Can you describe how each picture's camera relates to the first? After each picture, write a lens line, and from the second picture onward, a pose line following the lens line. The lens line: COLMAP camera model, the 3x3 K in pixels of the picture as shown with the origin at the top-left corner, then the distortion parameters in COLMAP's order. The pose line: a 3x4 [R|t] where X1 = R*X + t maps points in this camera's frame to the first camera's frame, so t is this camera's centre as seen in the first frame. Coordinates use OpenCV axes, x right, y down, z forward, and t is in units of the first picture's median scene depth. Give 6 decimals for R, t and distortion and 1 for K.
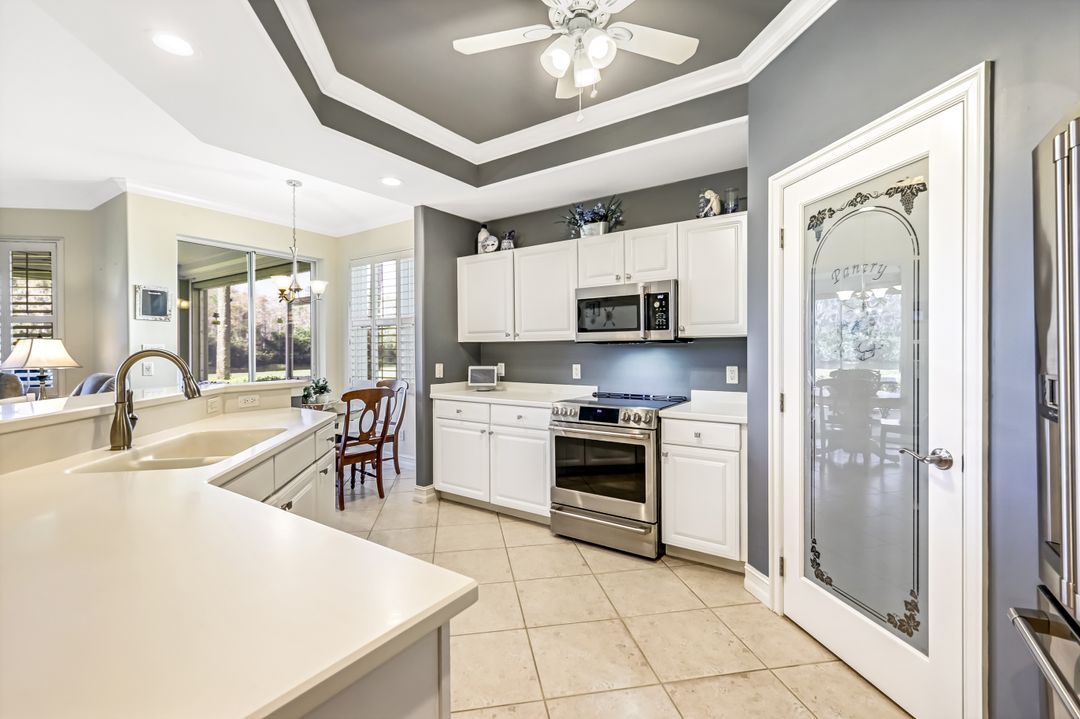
lens RADIAL K [[472.0, 0, 547.3], [0, 472.0, 356.9], [0, 0, 1]] dist [0.007768, -0.001342]
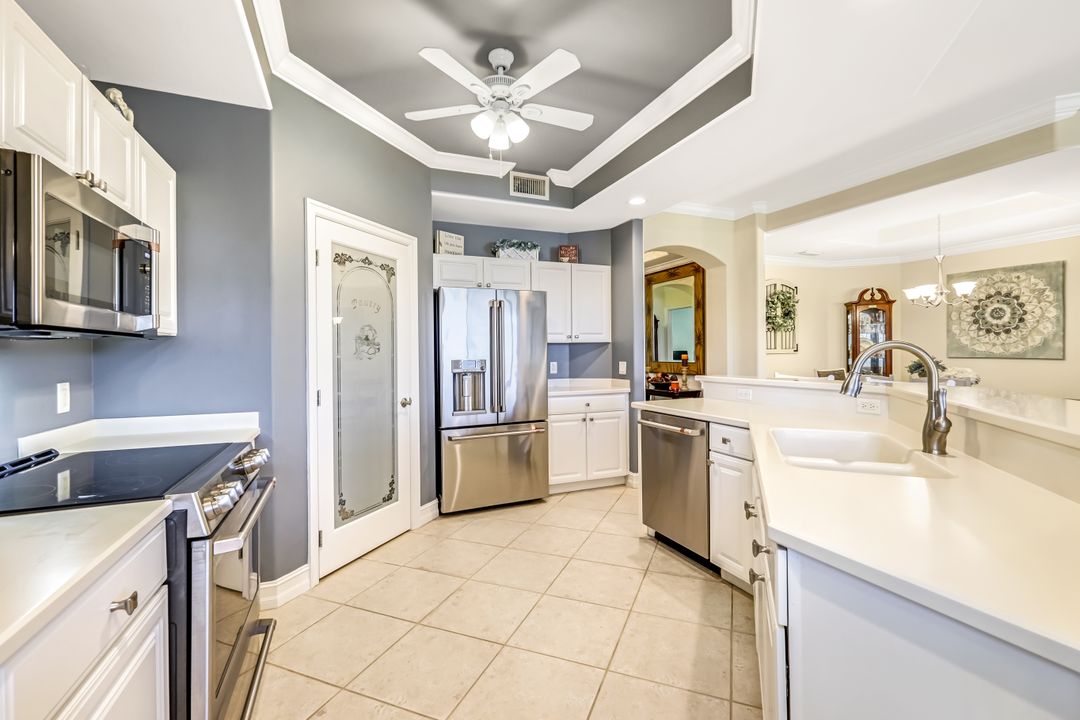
lens RADIAL K [[472.0, 0, 545.8], [0, 472.0, 355.9], [0, 0, 1]] dist [0.007768, -0.001342]
pose [[-0.840962, 0.010448, 0.540993, -0.438749], [0.022235, 0.999636, 0.015259, -0.009387], [-0.540637, 0.024861, -0.840888, 1.206908]]
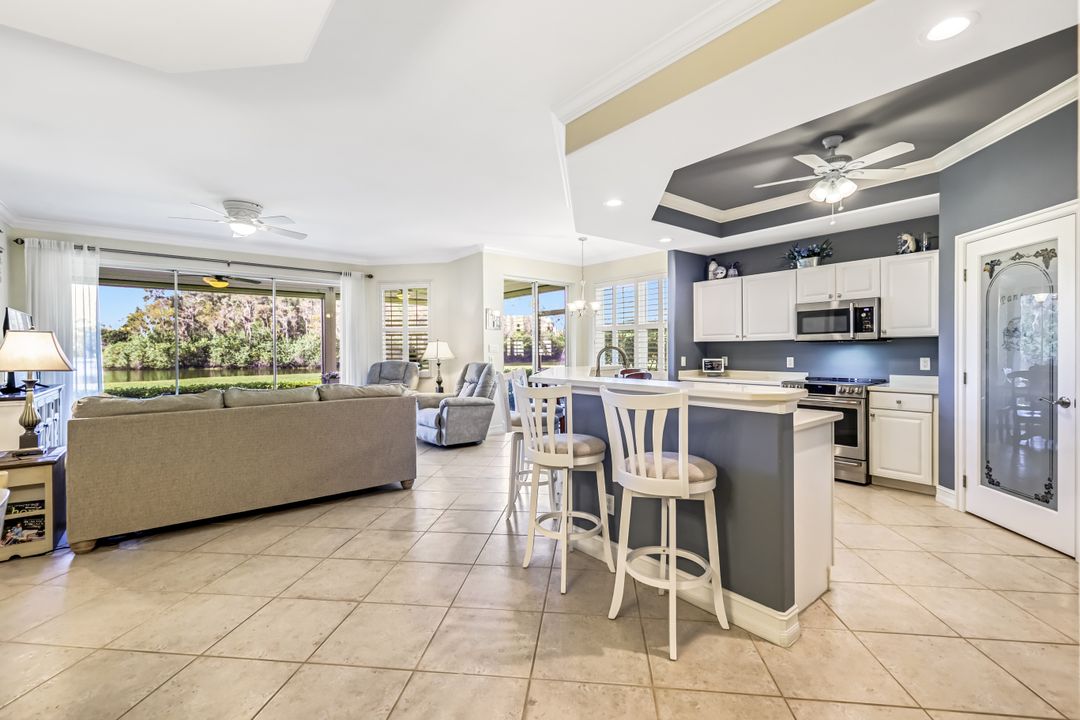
lens RADIAL K [[472.0, 0, 542.6], [0, 472.0, 356.6], [0, 0, 1]] dist [0.007768, -0.001342]
pose [[0.957371, 0.002521, -0.288851, -0.290051], [-0.002770, 0.999996, -0.000456, 0.020635], [0.288849, 0.001237, 0.957374, -0.675863]]
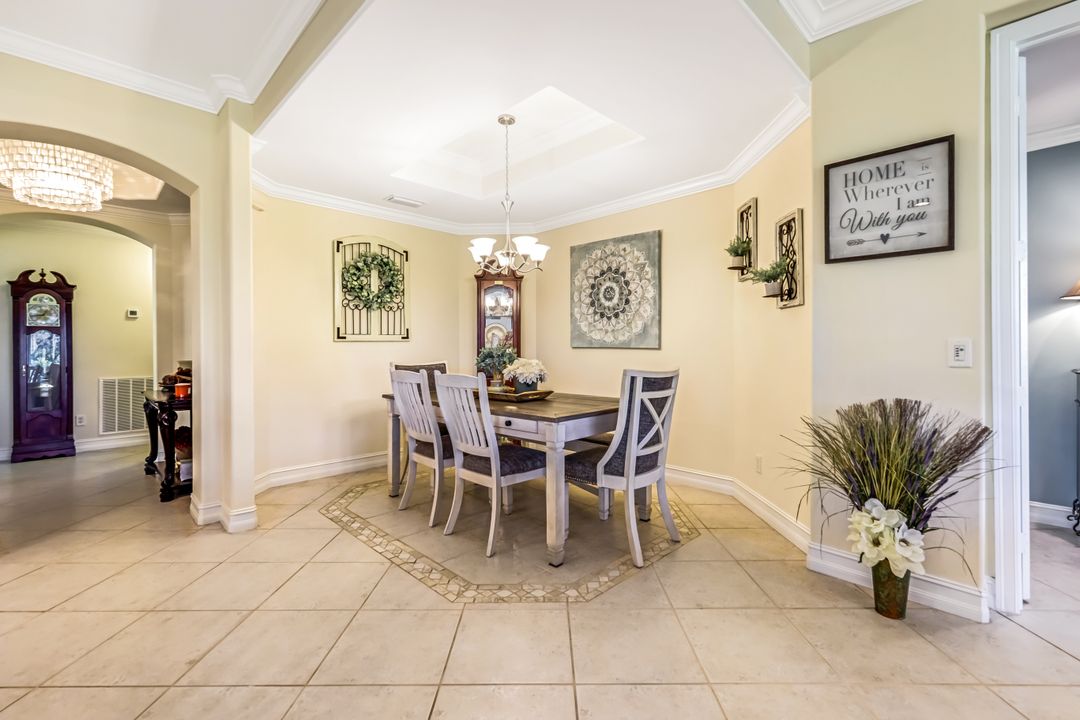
lens RADIAL K [[472.0, 0, 545.9], [0, 472.0, 350.7], [0, 0, 1]] dist [0.007768, -0.001342]
pose [[-0.981494, 0.007010, 0.191364, -0.964460], [0.010884, 0.999756, 0.019198, 0.040068], [-0.191183, 0.020926, -0.981331, 0.299542]]
